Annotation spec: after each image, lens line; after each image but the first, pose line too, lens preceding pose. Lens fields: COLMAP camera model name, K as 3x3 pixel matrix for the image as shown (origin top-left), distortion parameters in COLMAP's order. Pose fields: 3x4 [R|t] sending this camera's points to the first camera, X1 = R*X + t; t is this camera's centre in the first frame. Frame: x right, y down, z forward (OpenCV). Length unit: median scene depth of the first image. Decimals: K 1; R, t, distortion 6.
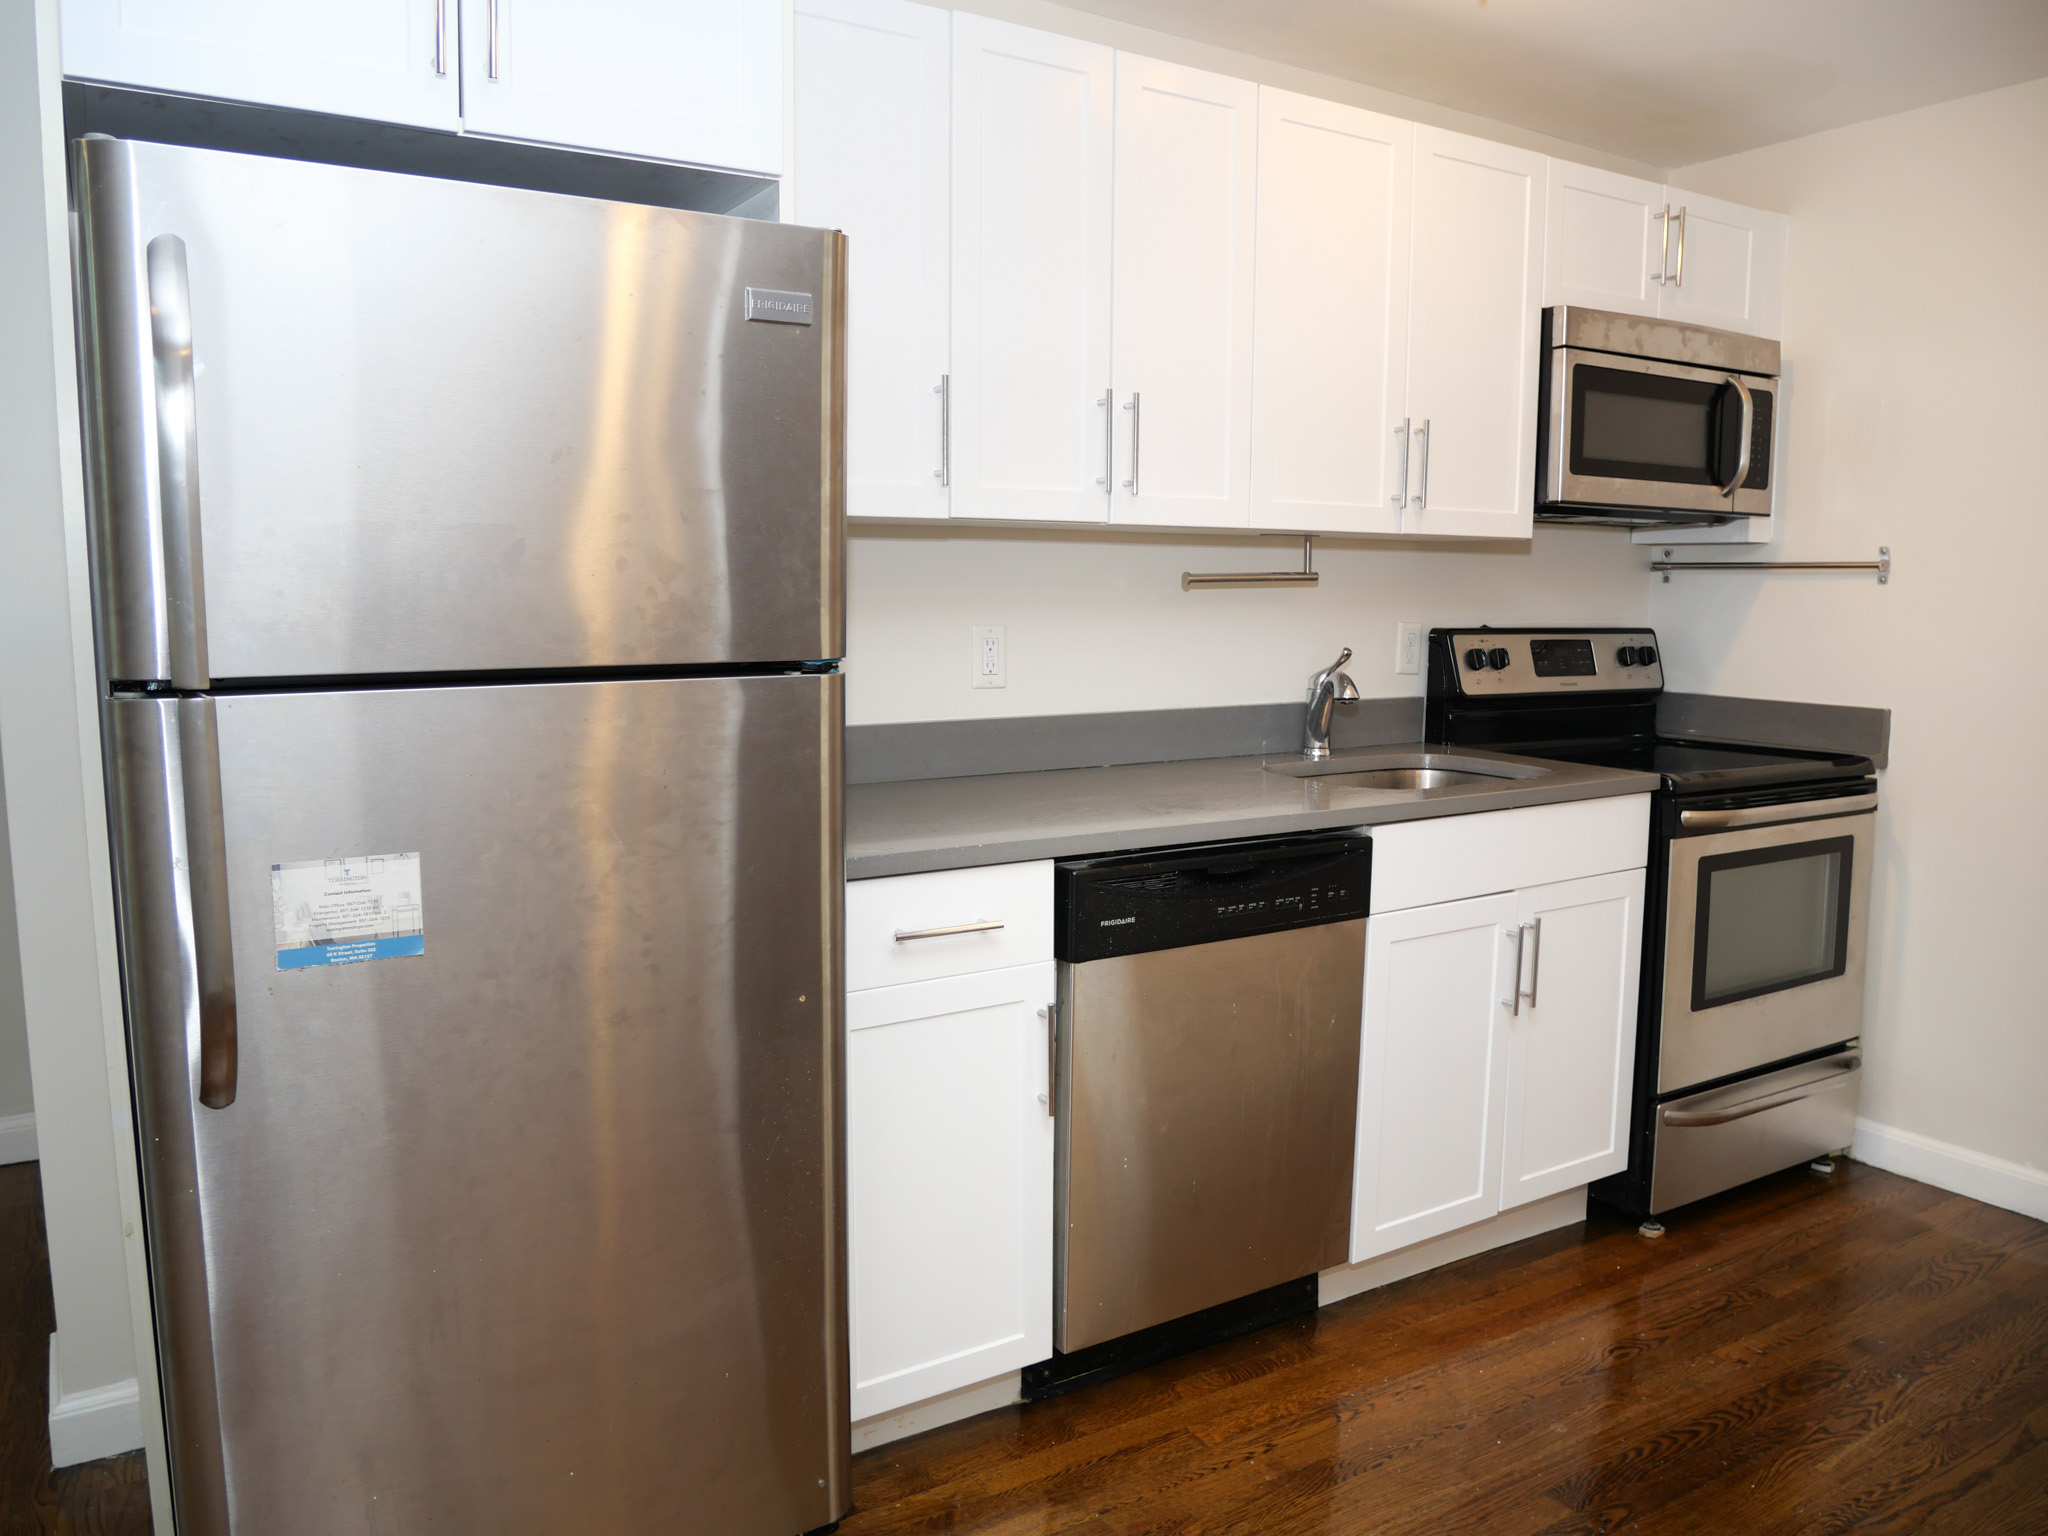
lens RADIAL K [[1510.2, 0, 1022.3], [0, 1510.2, 766.3], [0, 0, 1]] dist [-0.051574, 0.016366]
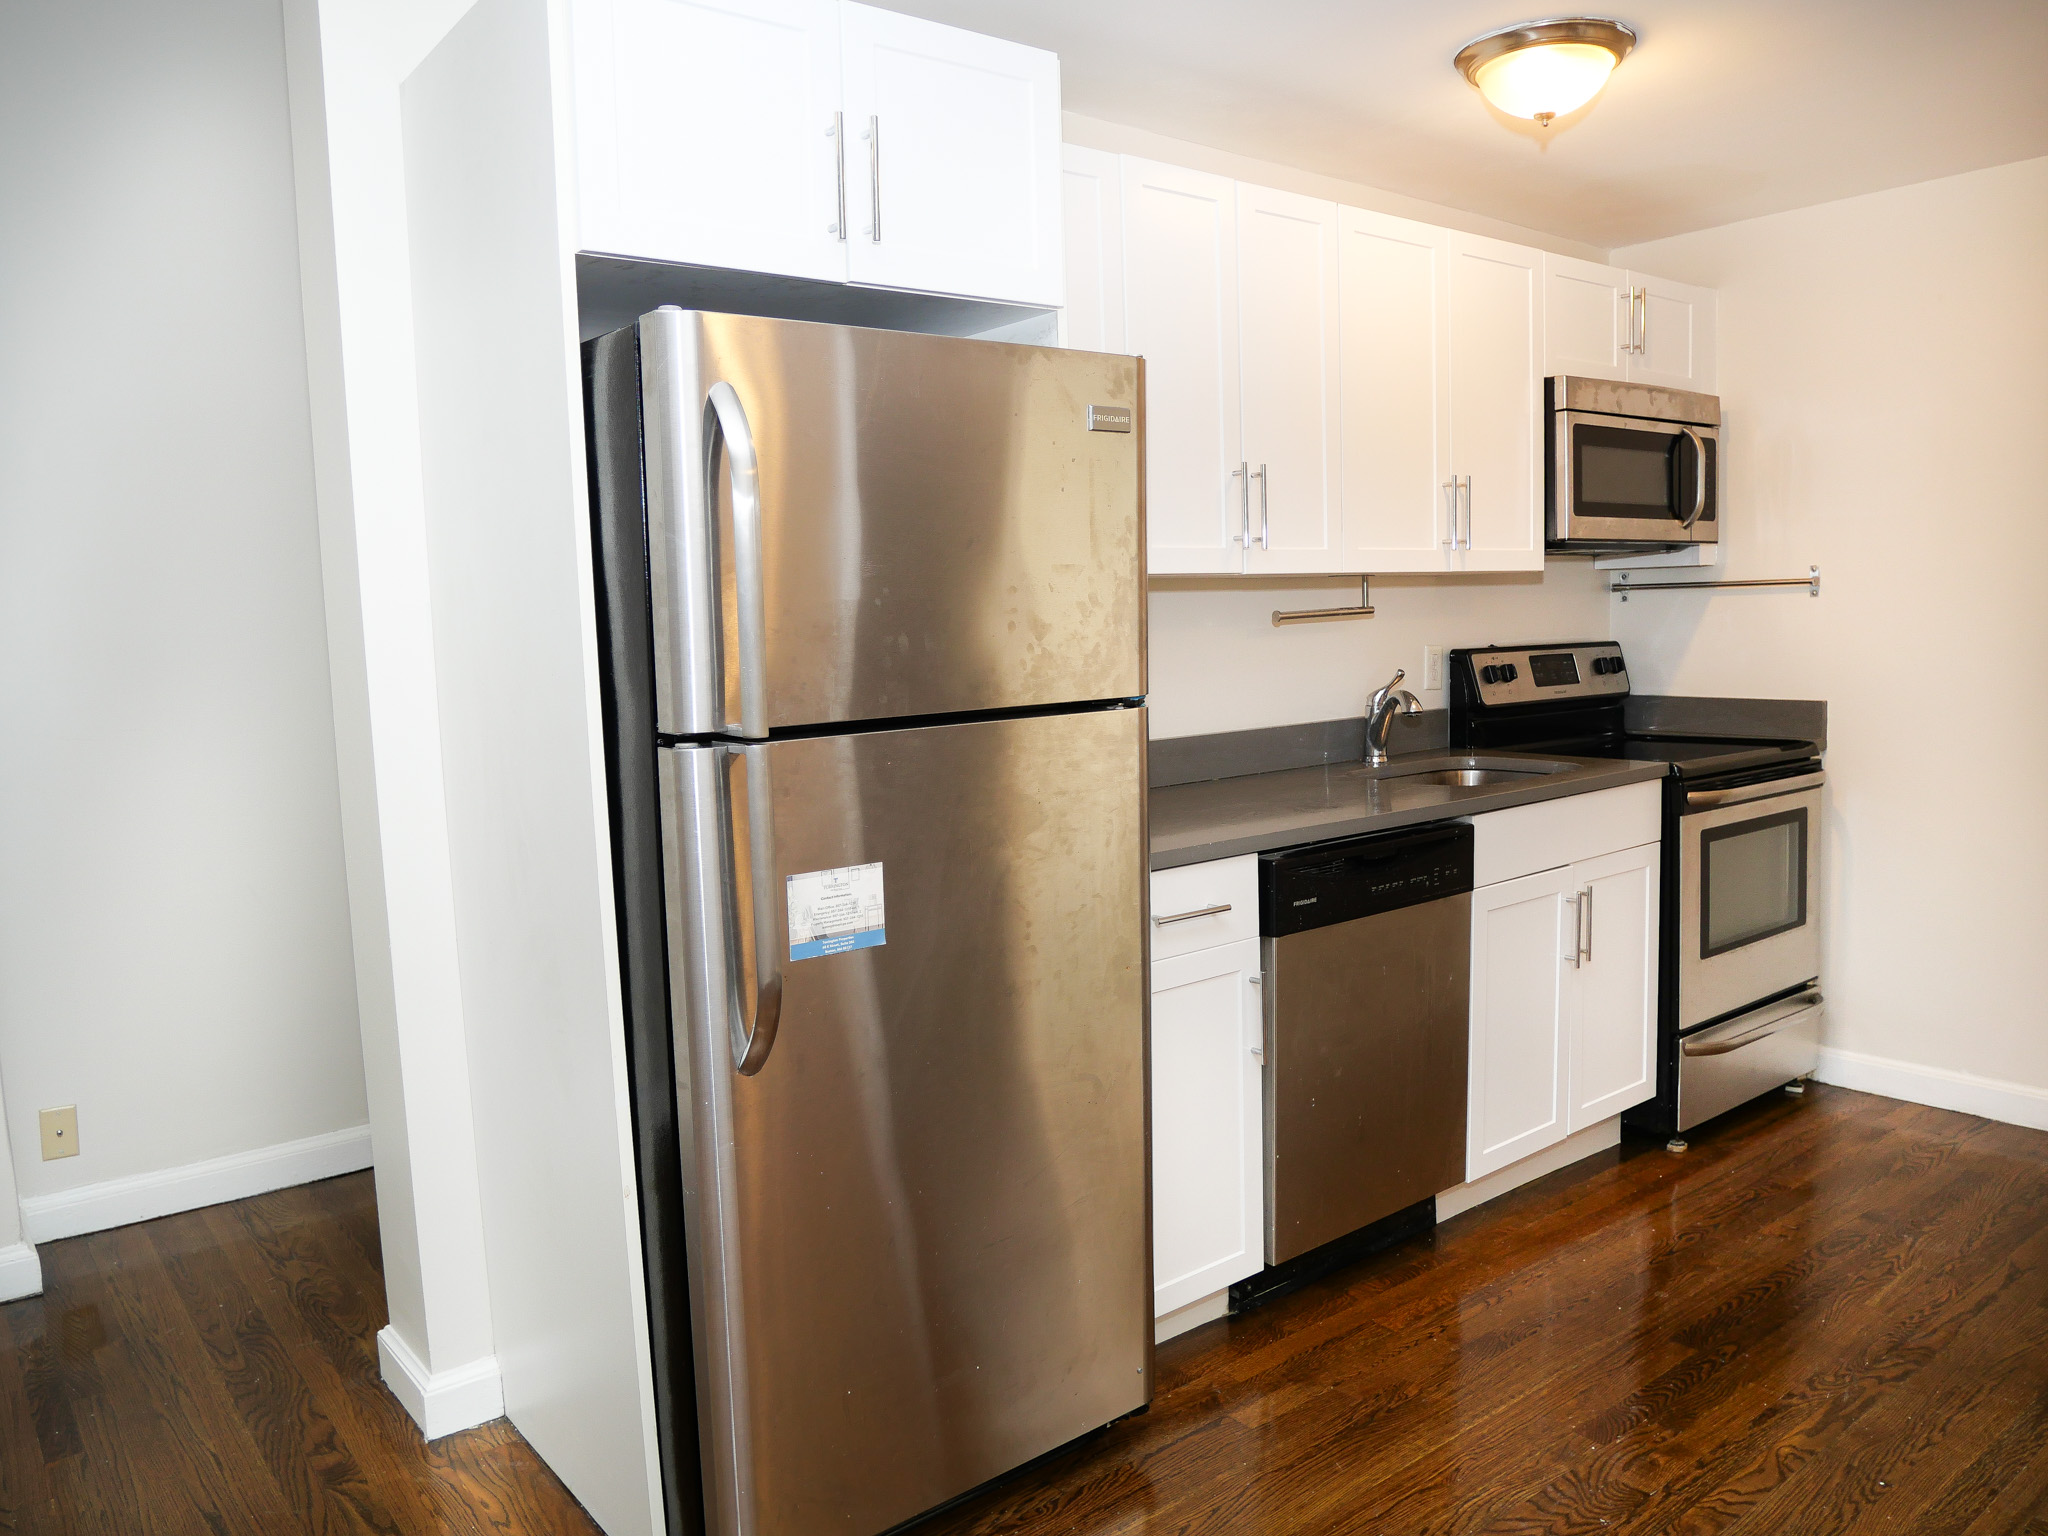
lens RADIAL K [[1510.2, 0, 1022.3], [0, 1510.2, 769.6], [0, 0, 1]] dist [-0.051574, 0.016366]
pose [[0.993100, -0.049564, 0.106286, -0.217829], [0.051576, 0.998537, -0.016269, 0.003519], [-0.105324, 0.021638, 0.994202, -0.141231]]
